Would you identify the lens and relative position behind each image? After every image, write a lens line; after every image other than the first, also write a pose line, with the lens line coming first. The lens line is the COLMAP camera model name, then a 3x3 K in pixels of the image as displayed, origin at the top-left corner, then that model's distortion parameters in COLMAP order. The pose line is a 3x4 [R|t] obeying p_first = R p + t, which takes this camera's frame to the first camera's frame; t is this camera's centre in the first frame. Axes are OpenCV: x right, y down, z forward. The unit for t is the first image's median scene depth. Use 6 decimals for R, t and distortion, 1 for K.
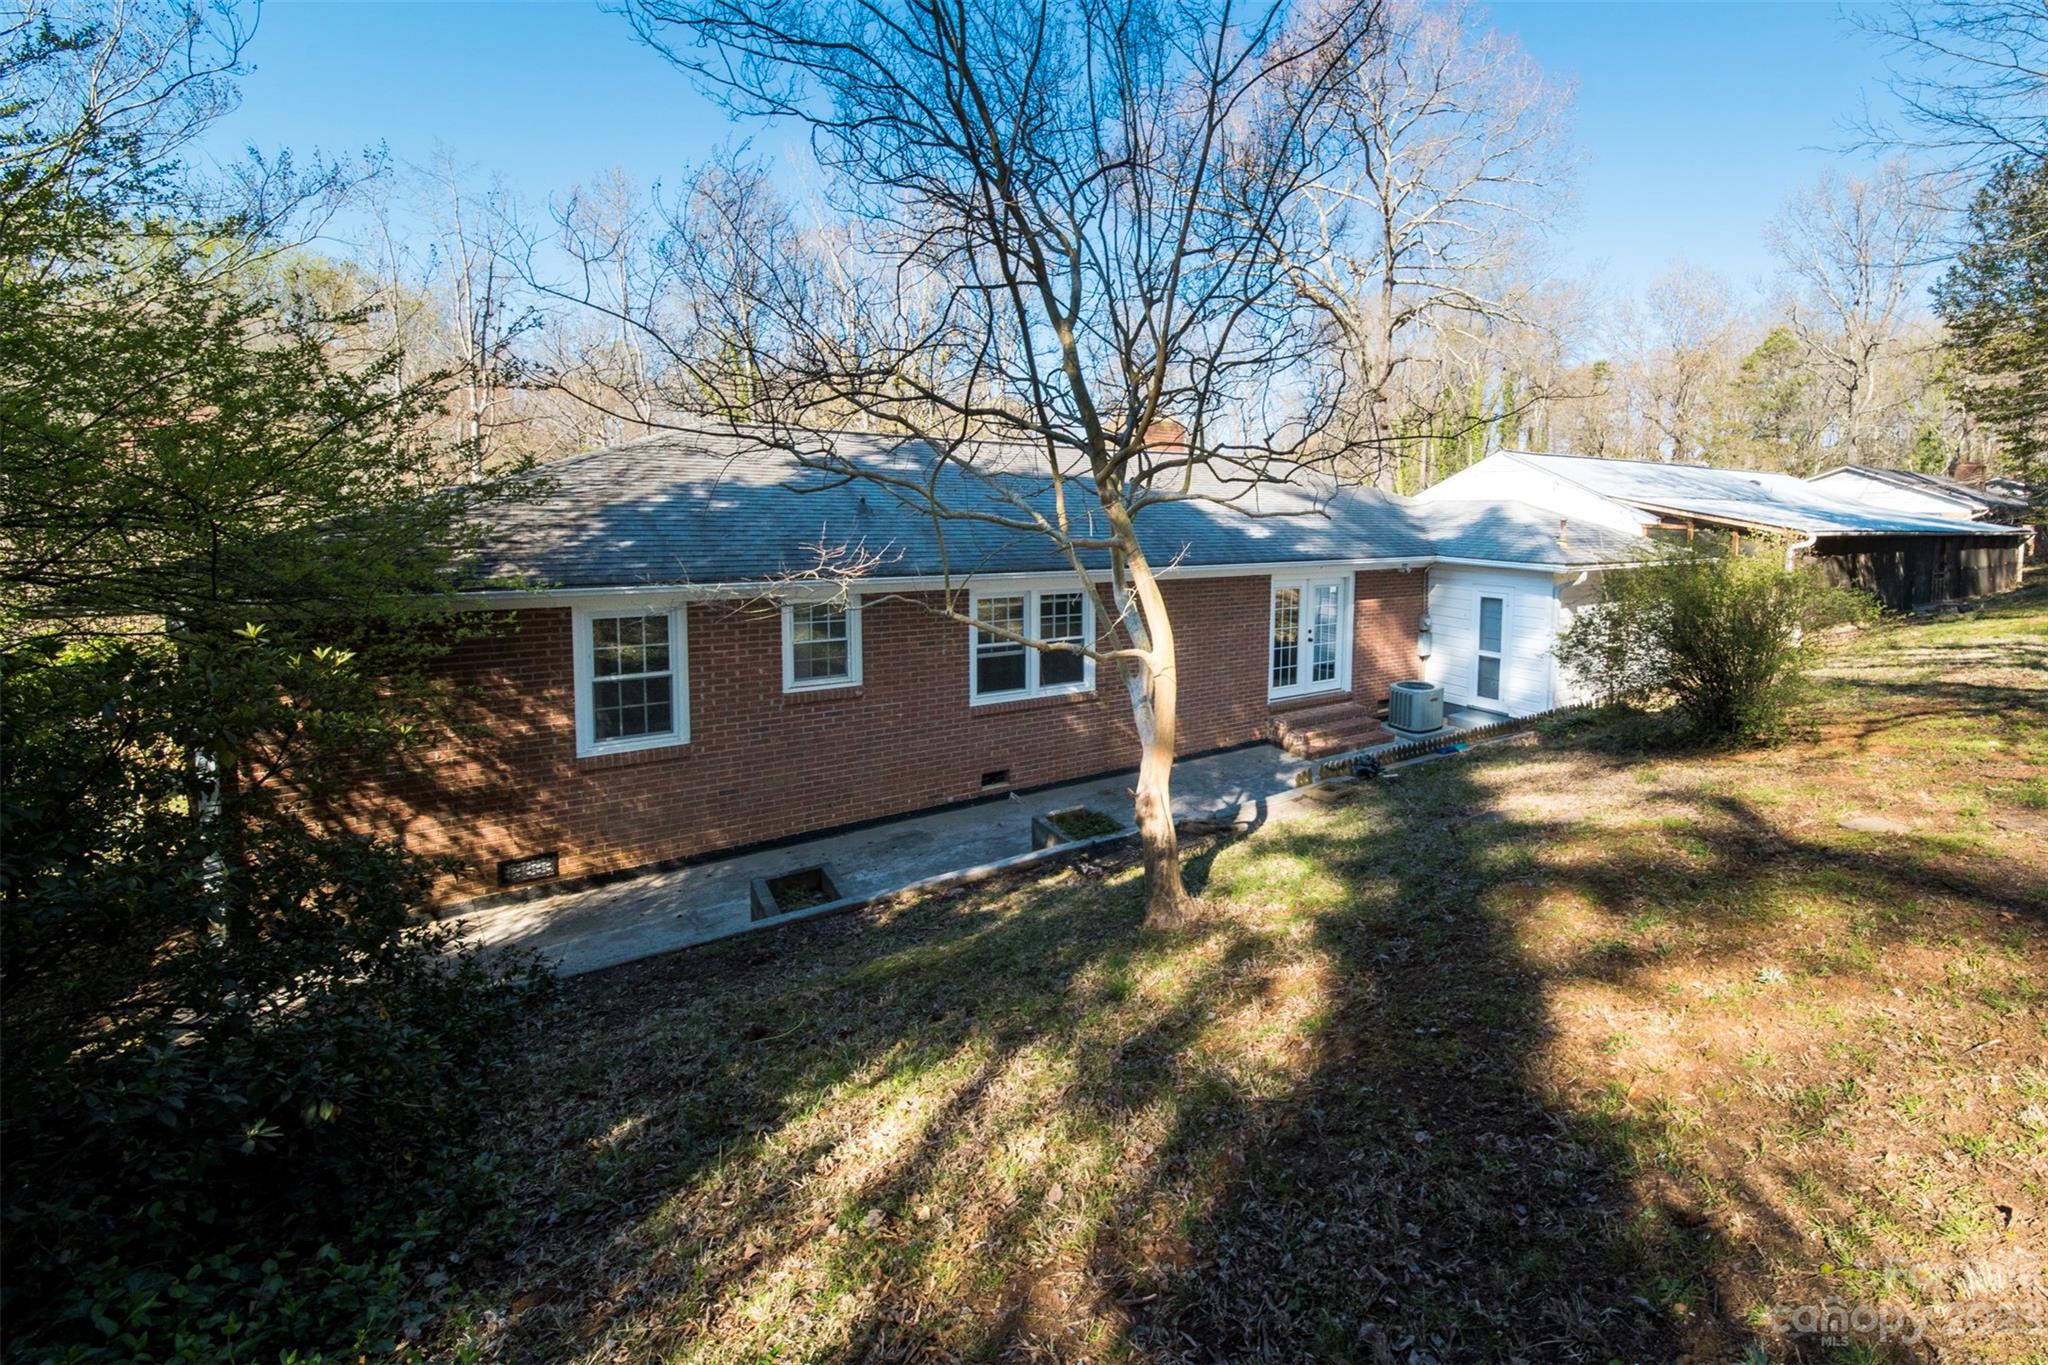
lens RADIAL K [[935.6, 0, 1024.4], [0, 935.6, 575.4], [0, 0, 1]] dist [0.002534, 0.000072]
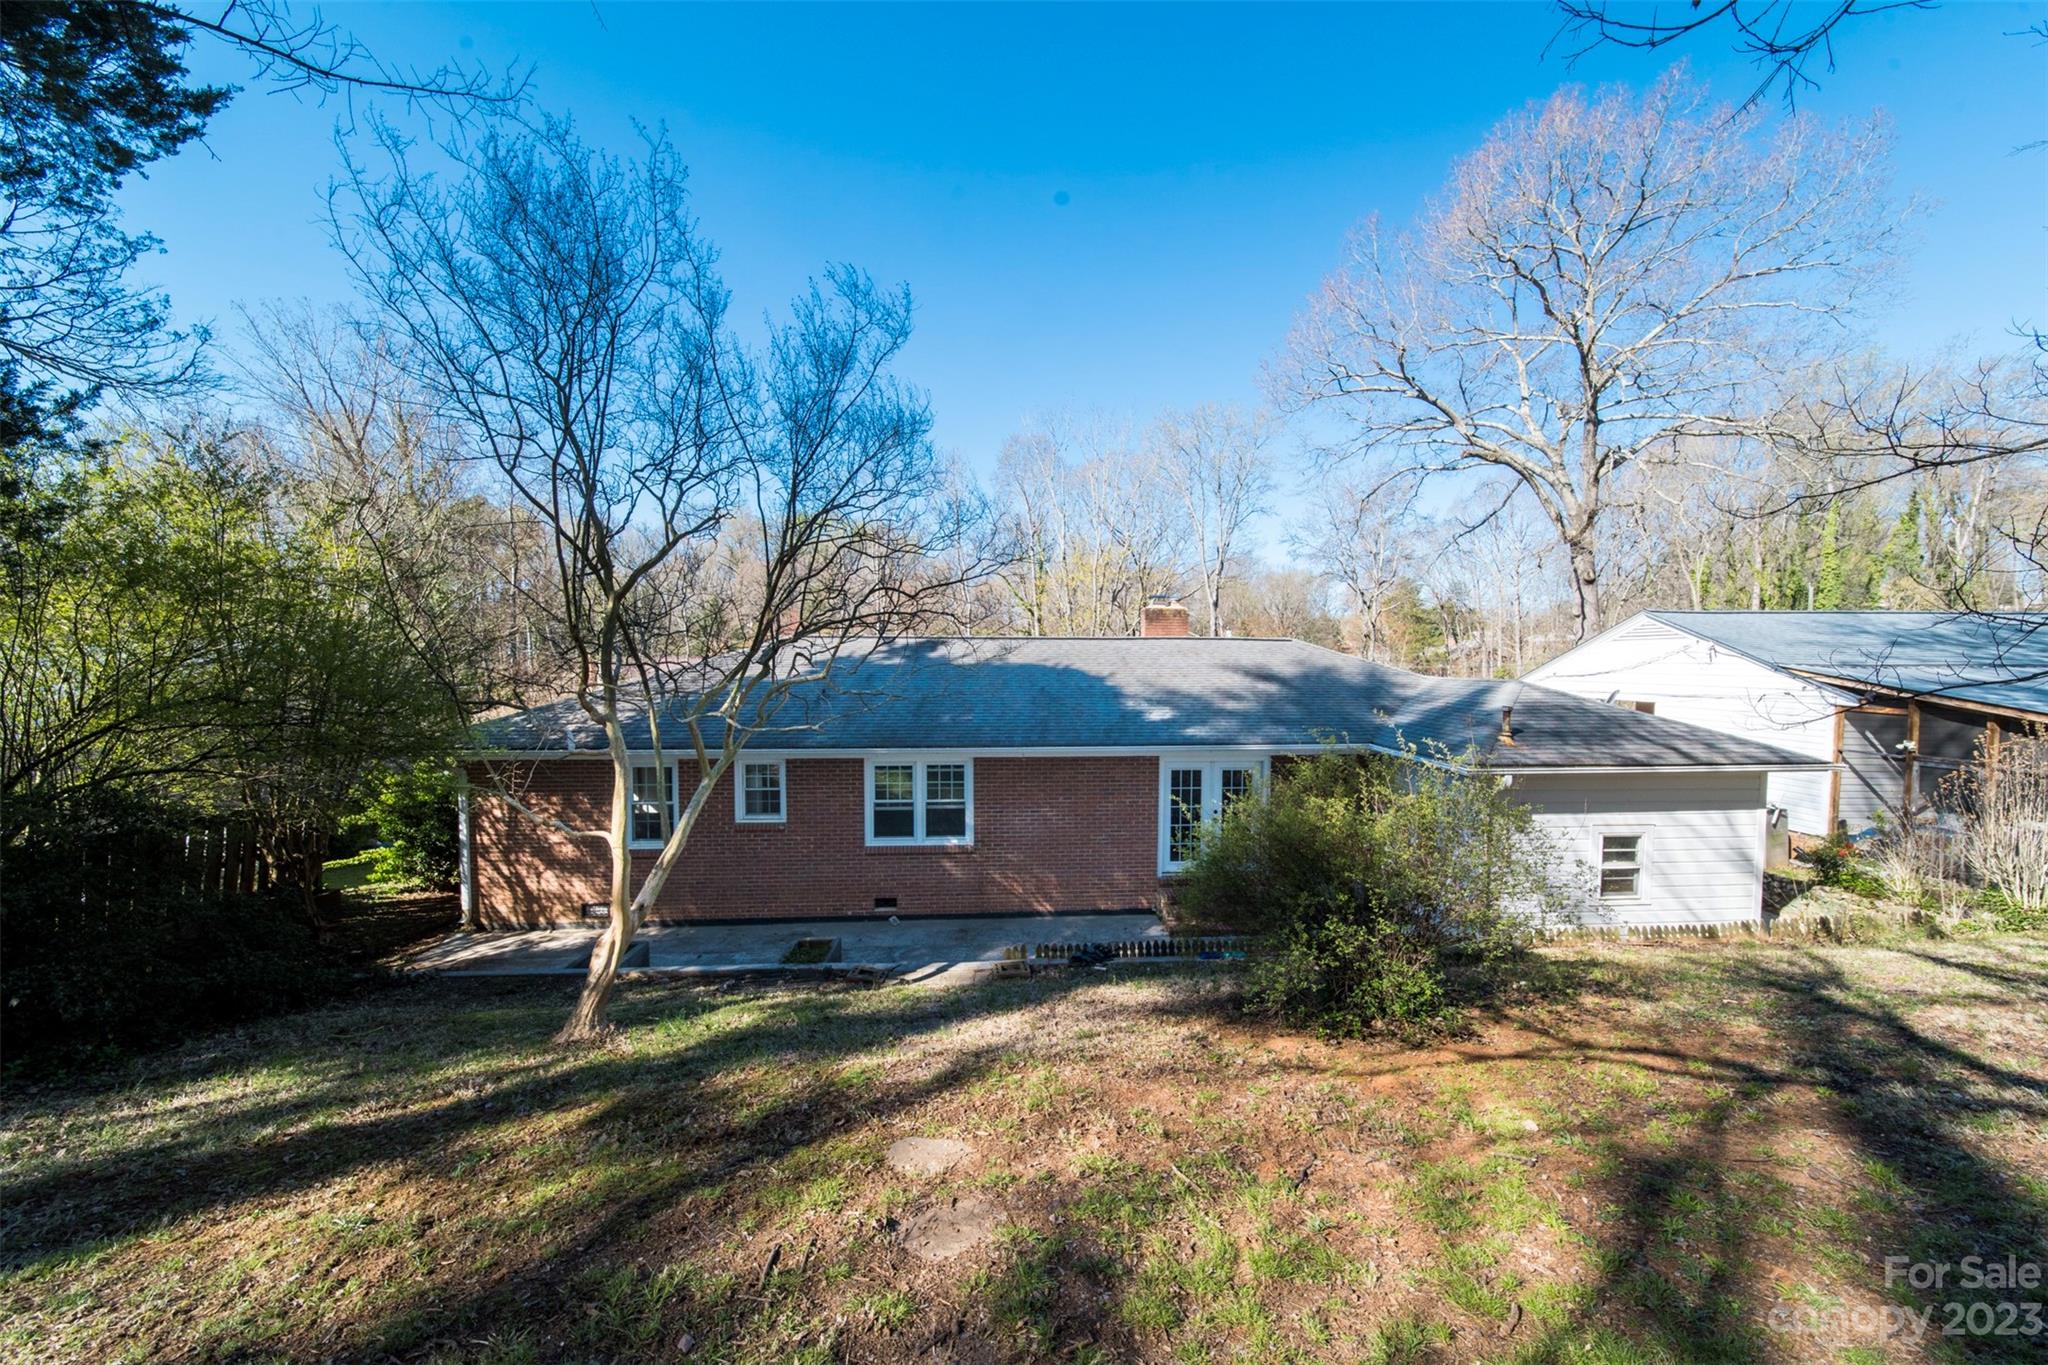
lens RADIAL K [[728.9, 0, 1033.0], [0, 728.9, 683.6], [0, 0, 1]] dist [-0.000556, -0.000188]
pose [[0.829900, 0.004598, -0.557893, 0.709528], [-0.020903, 0.999520, -0.022856, -0.071389], [0.557520, 0.030629, 0.829598, 0.260356]]
